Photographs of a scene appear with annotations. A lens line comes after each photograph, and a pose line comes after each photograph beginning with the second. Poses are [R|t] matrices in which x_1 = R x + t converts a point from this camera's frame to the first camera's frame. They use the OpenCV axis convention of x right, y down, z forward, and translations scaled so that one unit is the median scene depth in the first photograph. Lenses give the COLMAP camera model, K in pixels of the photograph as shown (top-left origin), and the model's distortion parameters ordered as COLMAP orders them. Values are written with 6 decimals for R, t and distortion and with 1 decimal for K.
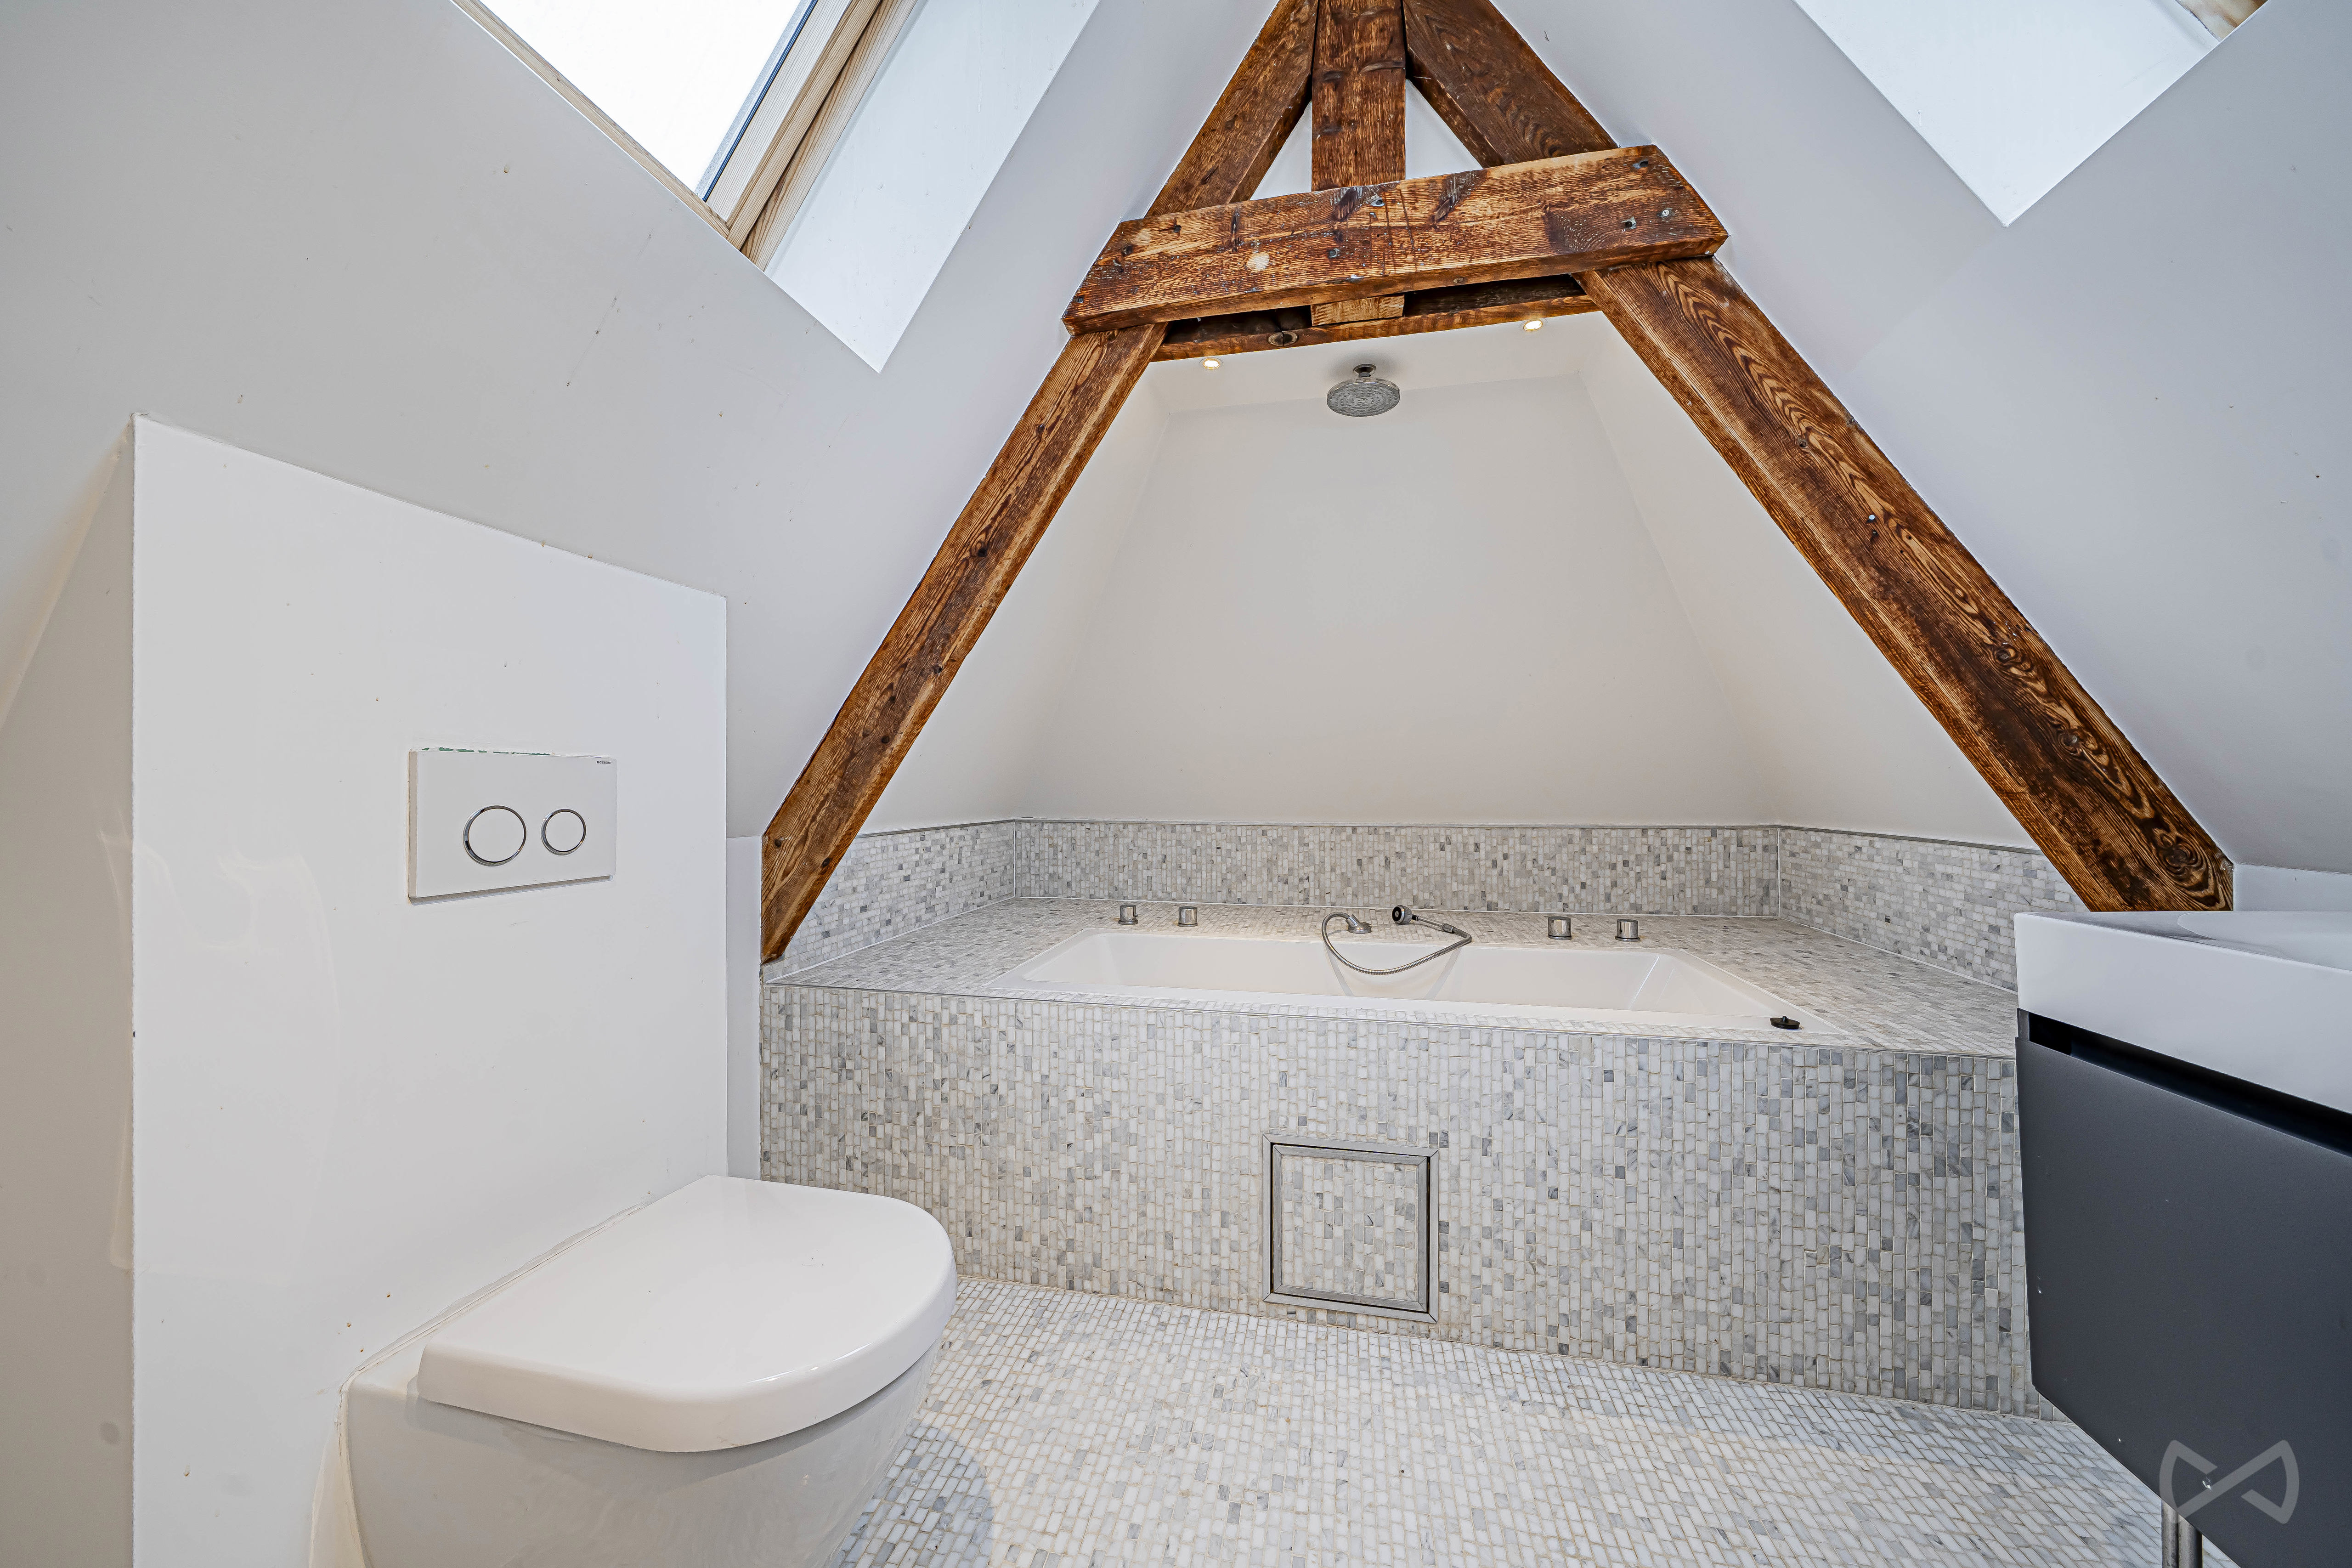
lens RADIAL K [[814.9, 0, 1169.5], [0, 814.9, 784.2], [0, 0, 1]] dist [-0.005612, 0.000529]
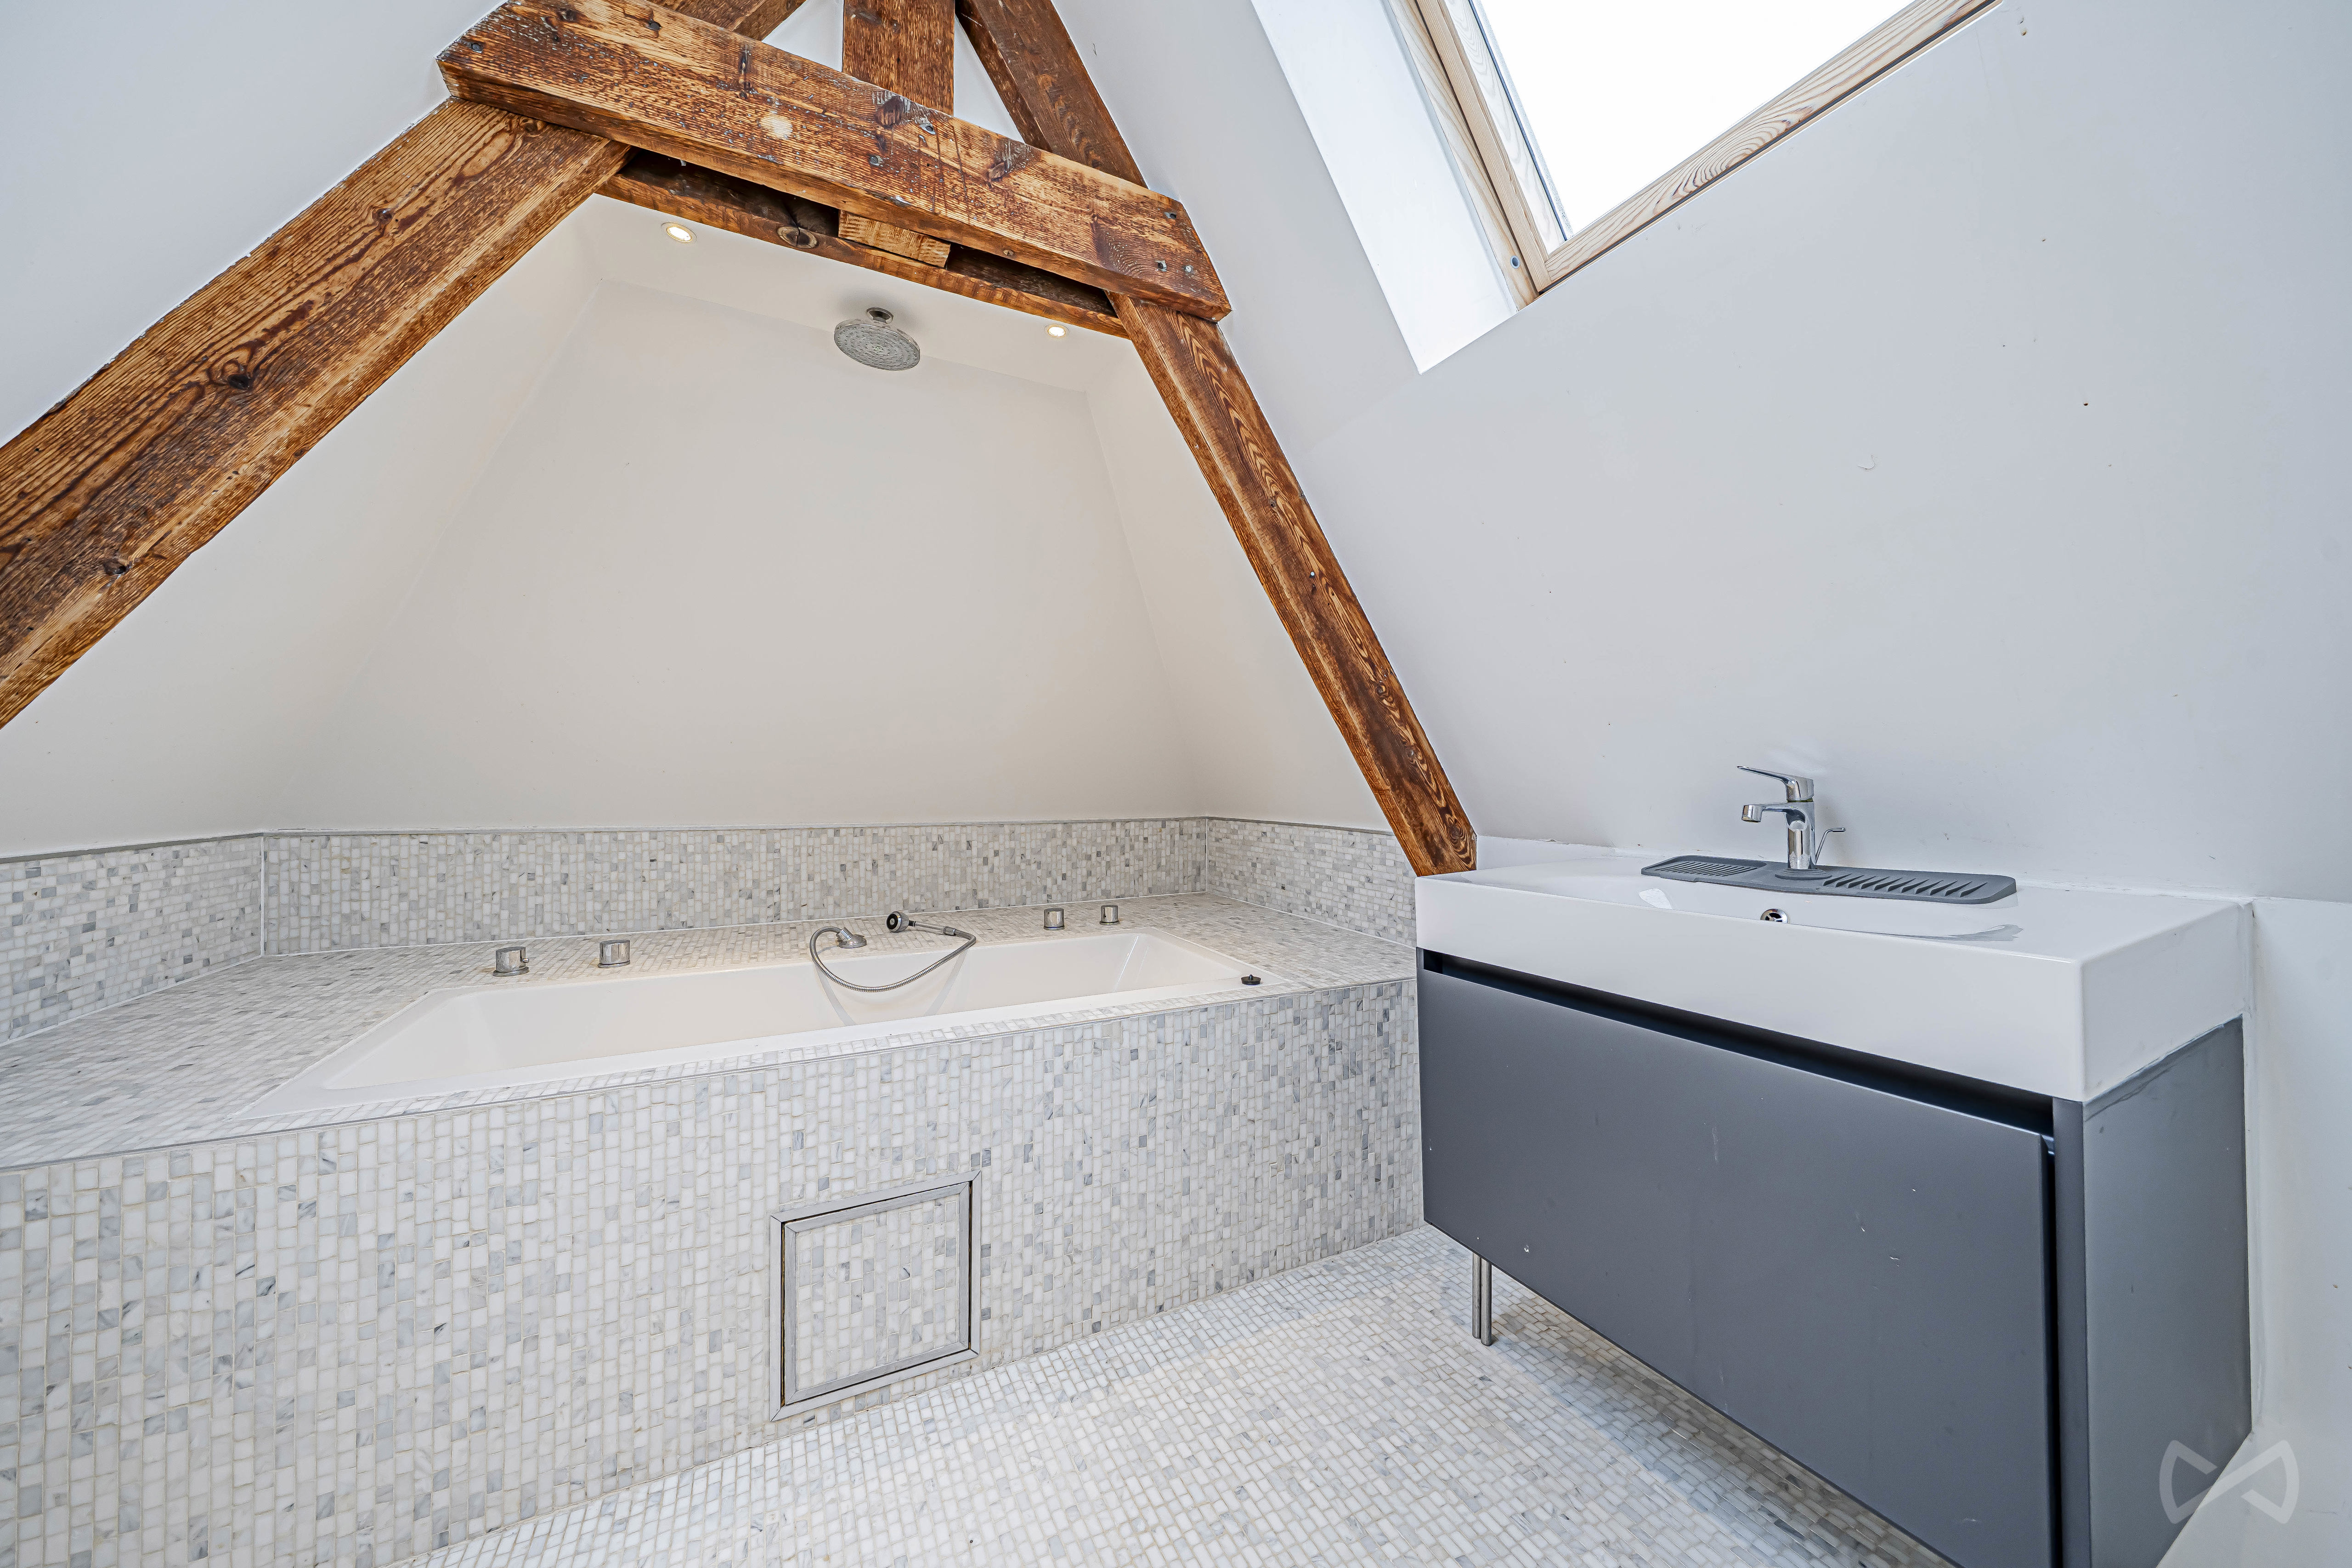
lens RADIAL K [[814.9, 0, 1185.7], [0, 814.9, 782.9], [0, 0, 1]] dist [-0.005612, 0.000529]
pose [[0.765363, 0.004643, 0.643582, -0.090413], [-0.006253, 0.999980, 0.000223, 0.000396], [-0.643568, -0.004195, 0.765377, 0.124604]]
